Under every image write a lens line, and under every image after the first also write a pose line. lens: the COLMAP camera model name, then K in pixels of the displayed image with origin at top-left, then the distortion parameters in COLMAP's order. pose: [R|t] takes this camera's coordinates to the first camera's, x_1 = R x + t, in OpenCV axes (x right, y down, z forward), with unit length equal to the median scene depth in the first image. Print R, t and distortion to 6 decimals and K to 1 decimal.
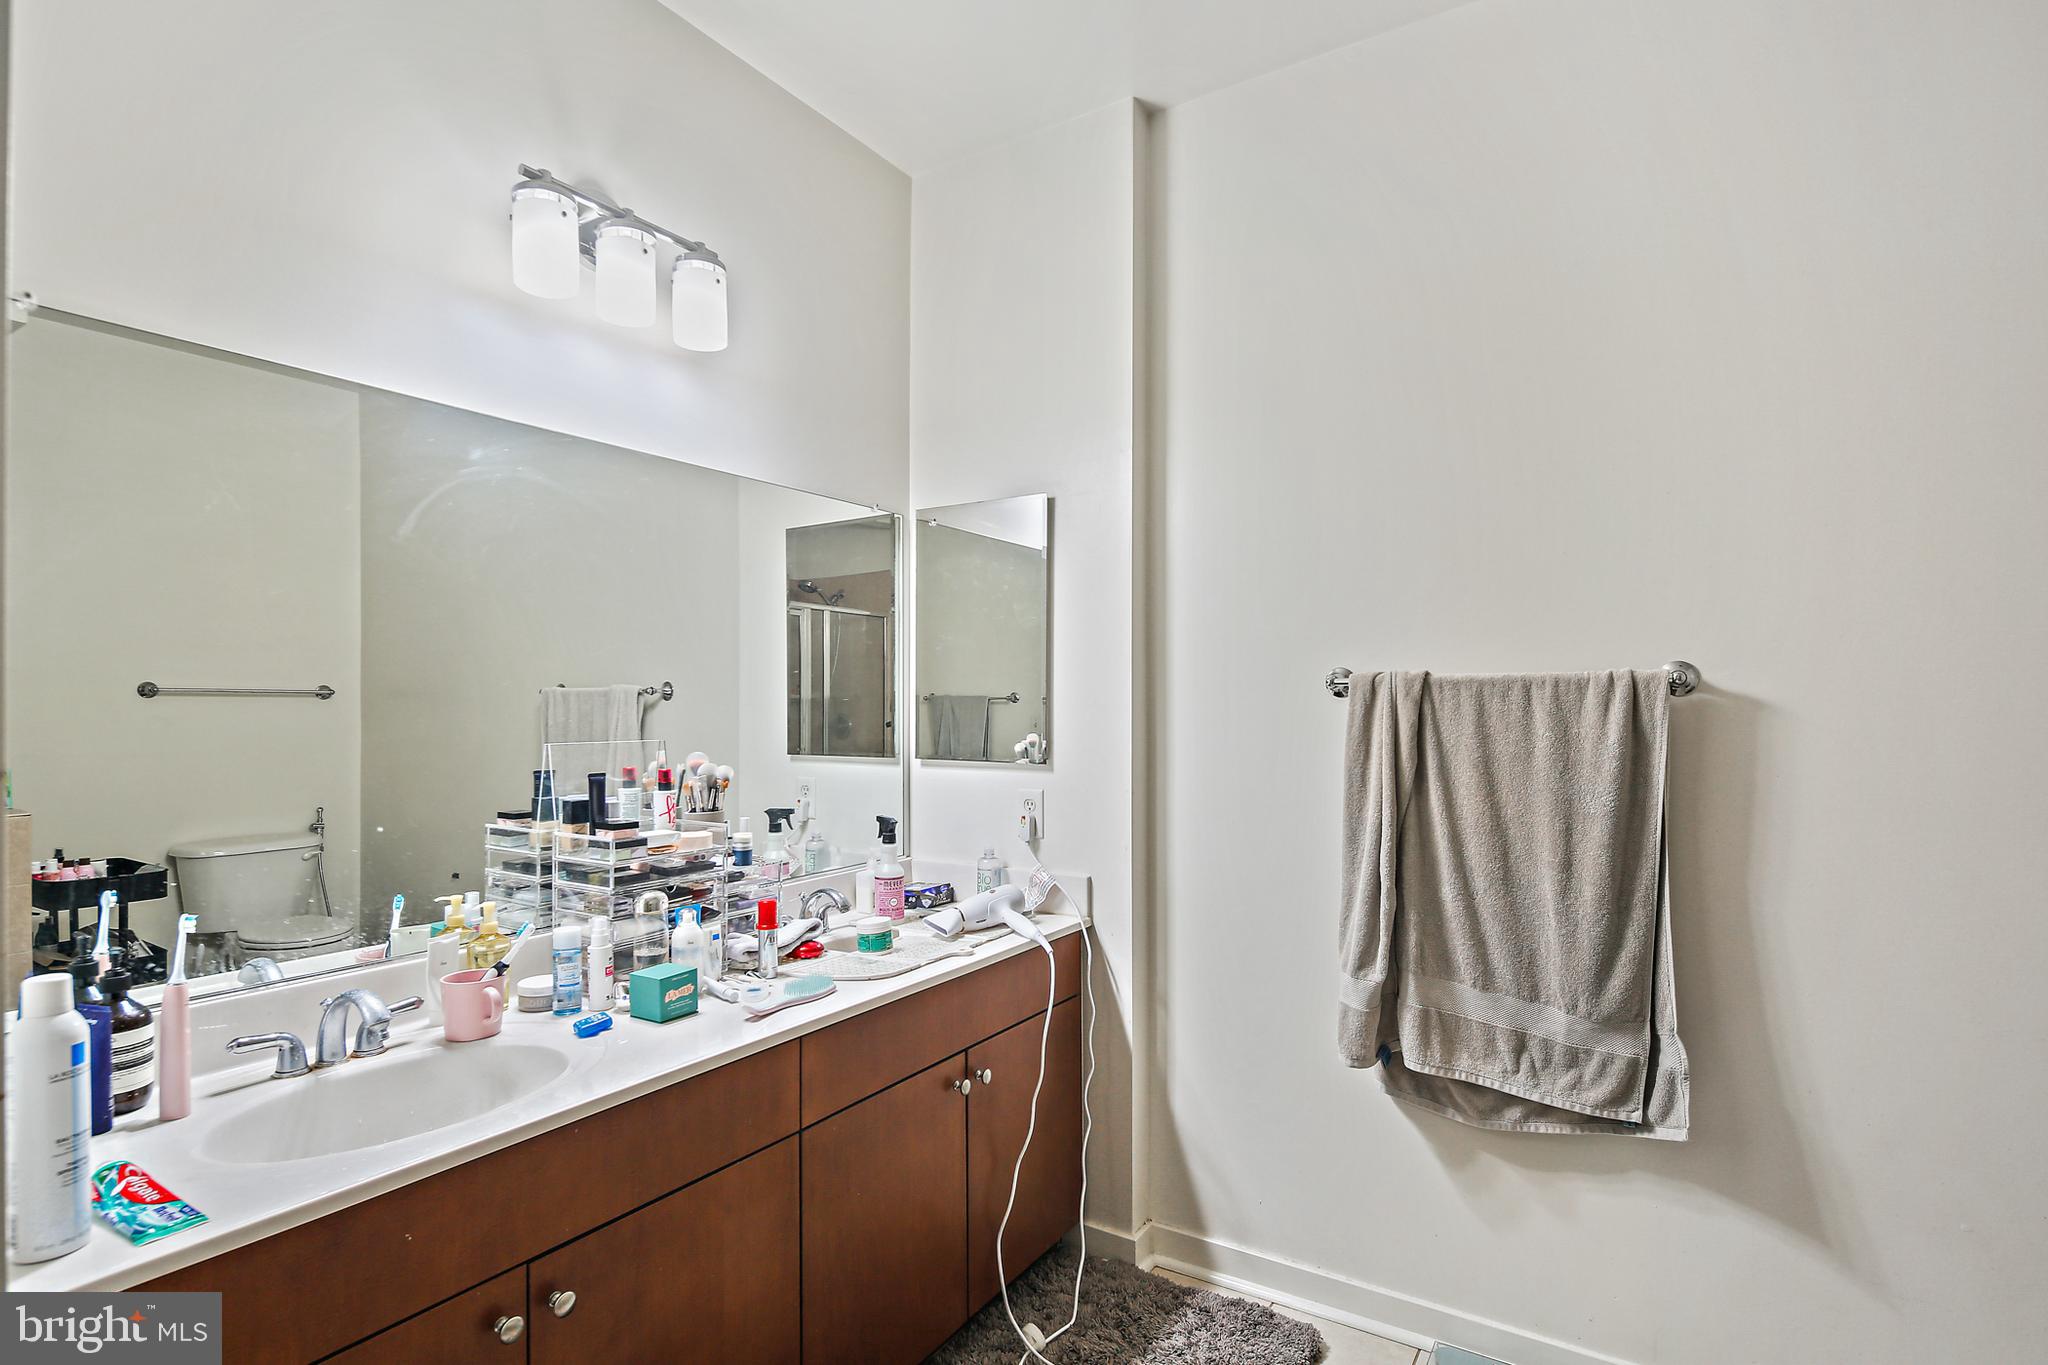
lens RADIAL K [[1008.6, 0, 1018.1], [0, 1008.6, 689.6], [0, 0, 1]] dist [0.001384, -0.000770]
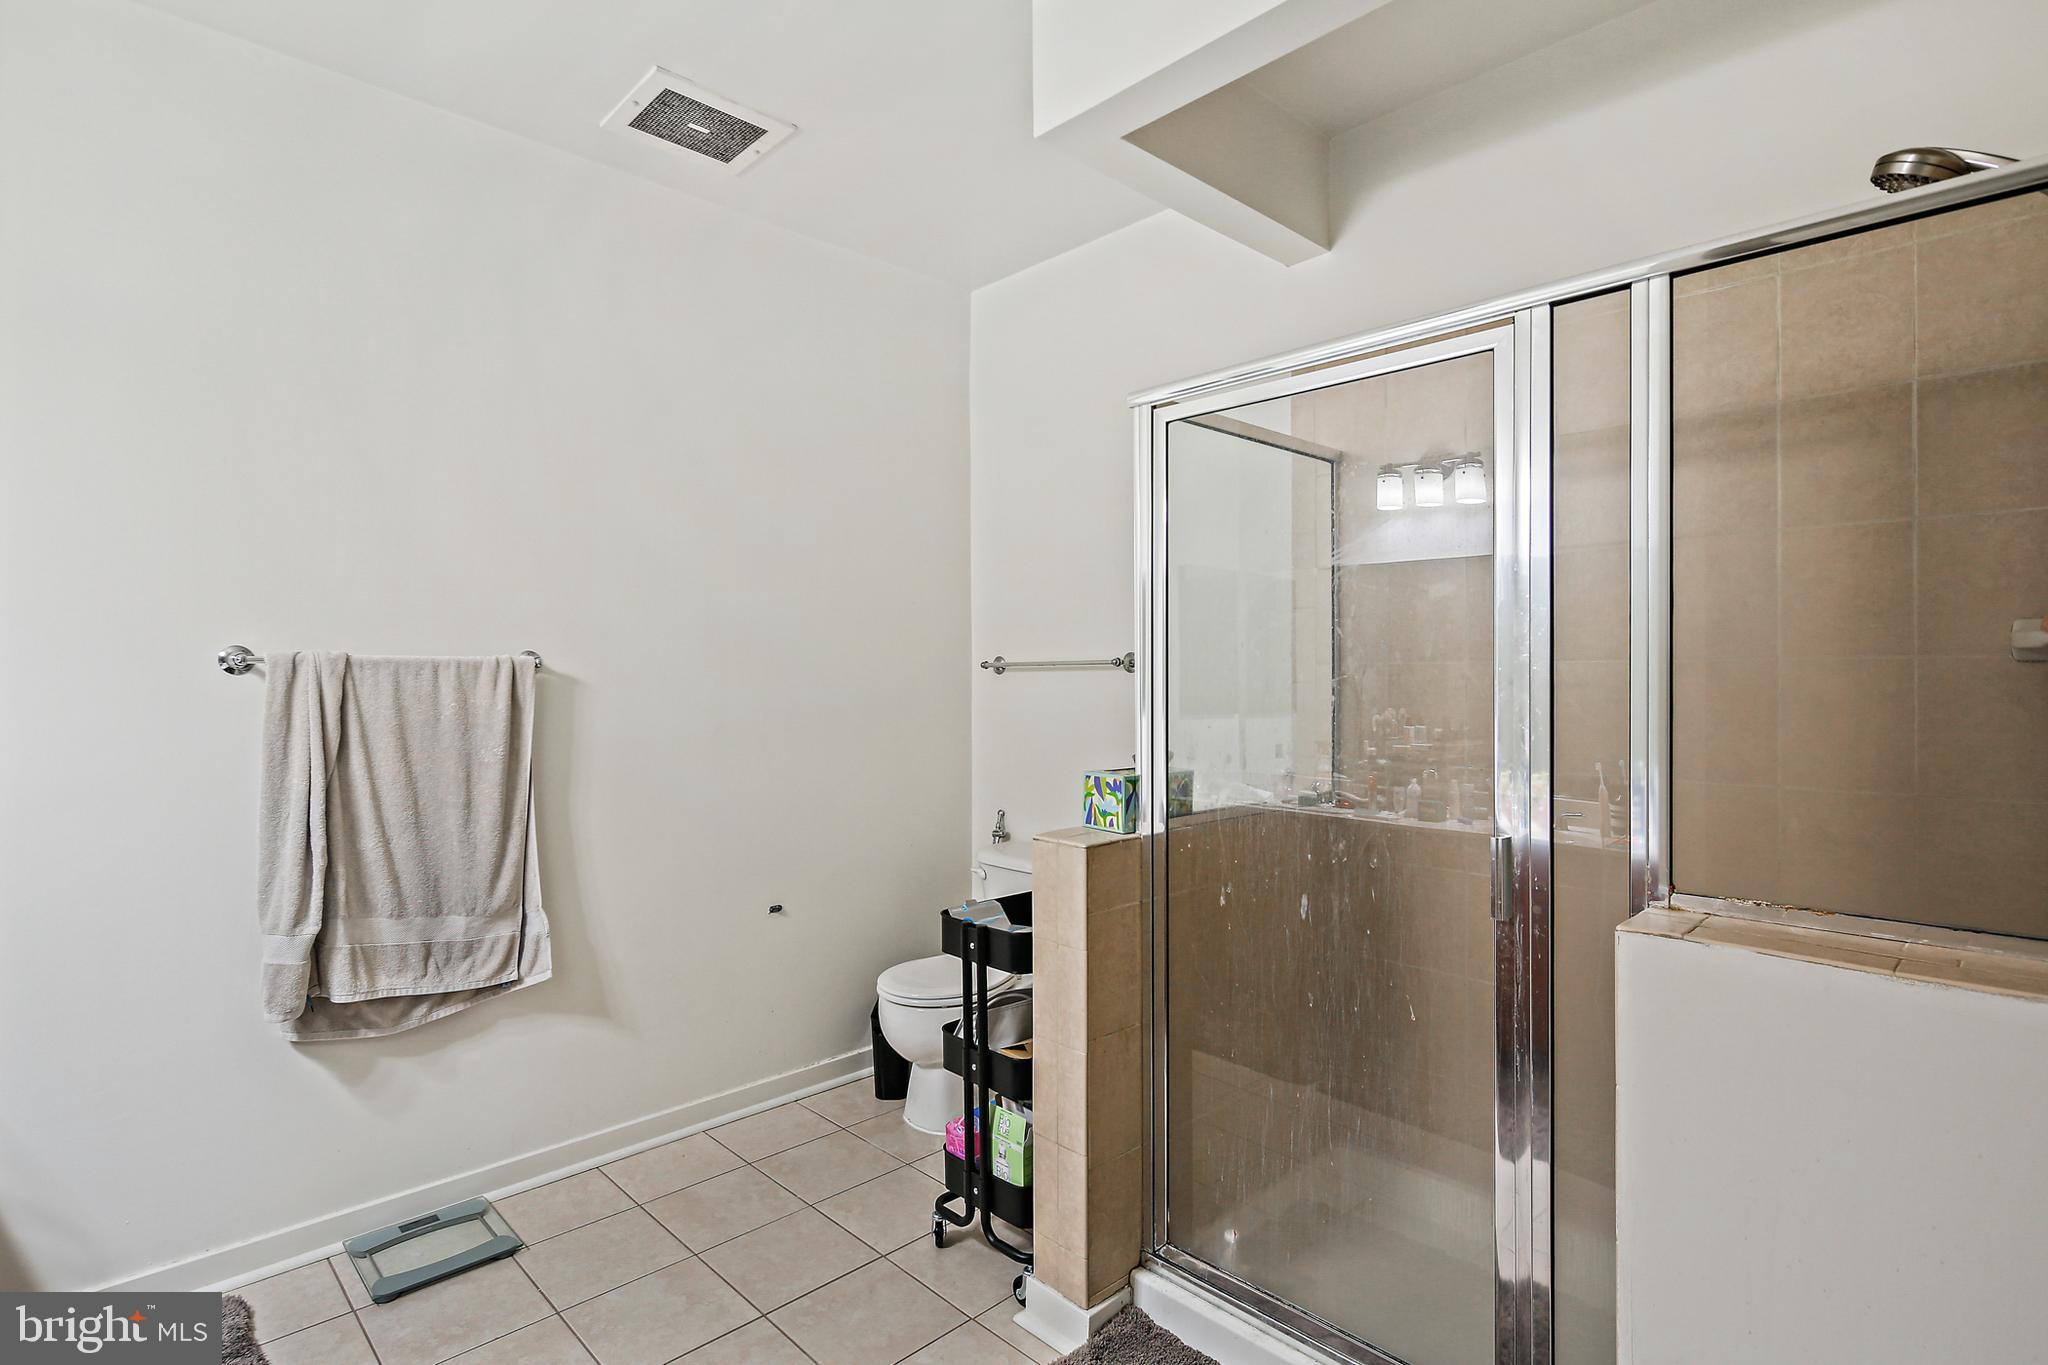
lens RADIAL K [[1008.6, 0, 1018.1], [0, 1008.6, 689.6], [0, 0, 1]] dist [0.001384, -0.000770]
pose [[0.235697, -0.008951, 0.971785, -0.541513], [-0.007851, 0.999907, 0.011114, 0.005319], [-0.971795, -0.010249, 0.235604, -0.003835]]
